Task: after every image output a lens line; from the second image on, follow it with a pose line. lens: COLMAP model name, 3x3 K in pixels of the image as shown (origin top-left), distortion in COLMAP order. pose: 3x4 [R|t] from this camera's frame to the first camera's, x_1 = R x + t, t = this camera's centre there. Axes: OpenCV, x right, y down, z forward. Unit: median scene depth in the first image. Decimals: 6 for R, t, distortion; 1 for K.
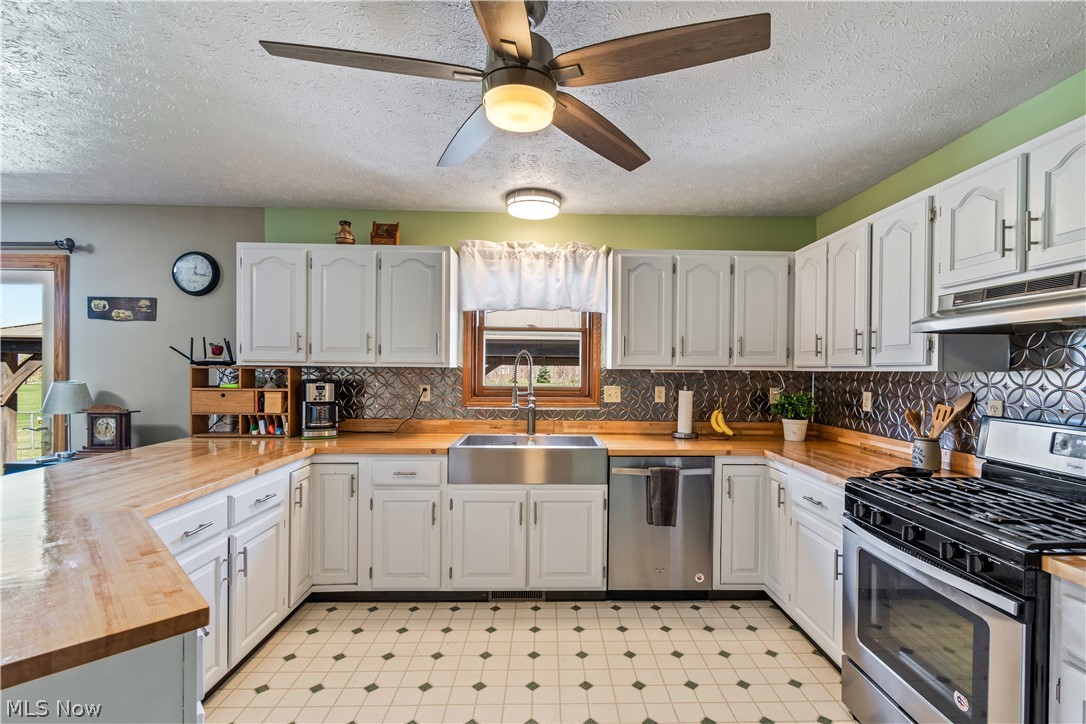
lens RADIAL K [[495.2, 0, 545.0], [0, 495.2, 371.0], [0, 0, 1]] dist [-0.000082, 0.000136]
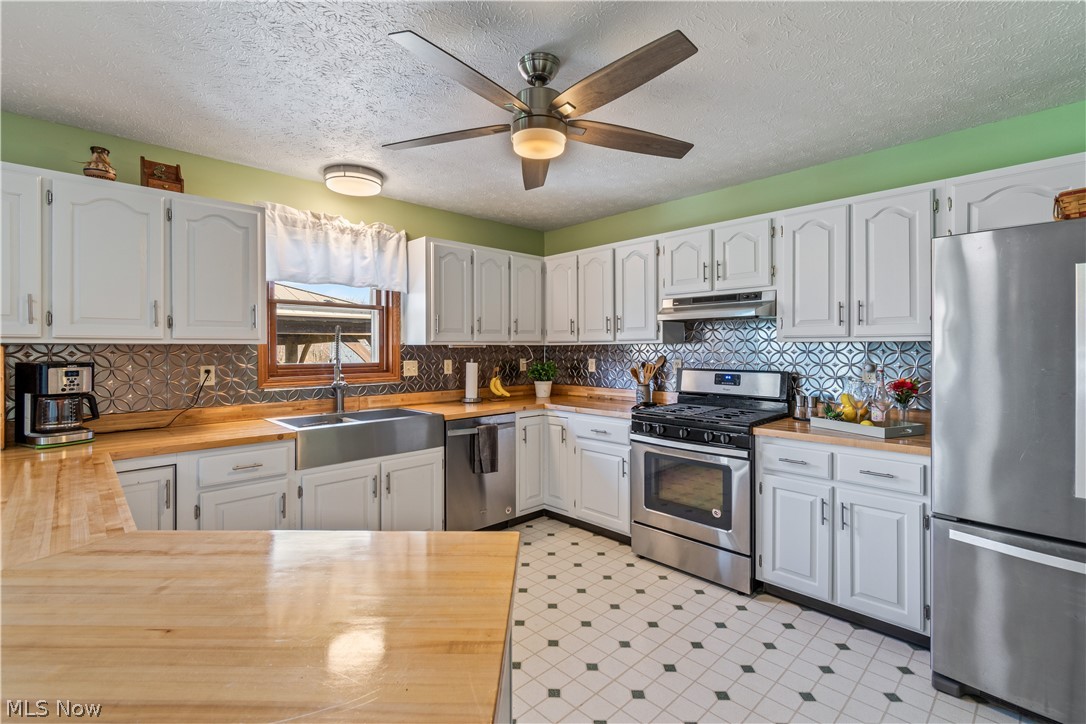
lens RADIAL K [[488.0, 0, 541.9], [0, 488.0, 347.0], [0, 0, 1]] dist [0.000145, 0.000097]
pose [[0.741176, -0.010494, 0.671229, -0.400055], [0.013927, 0.999903, 0.000254, 0.004367], [-0.671166, 0.009160, 0.741250, 0.018118]]
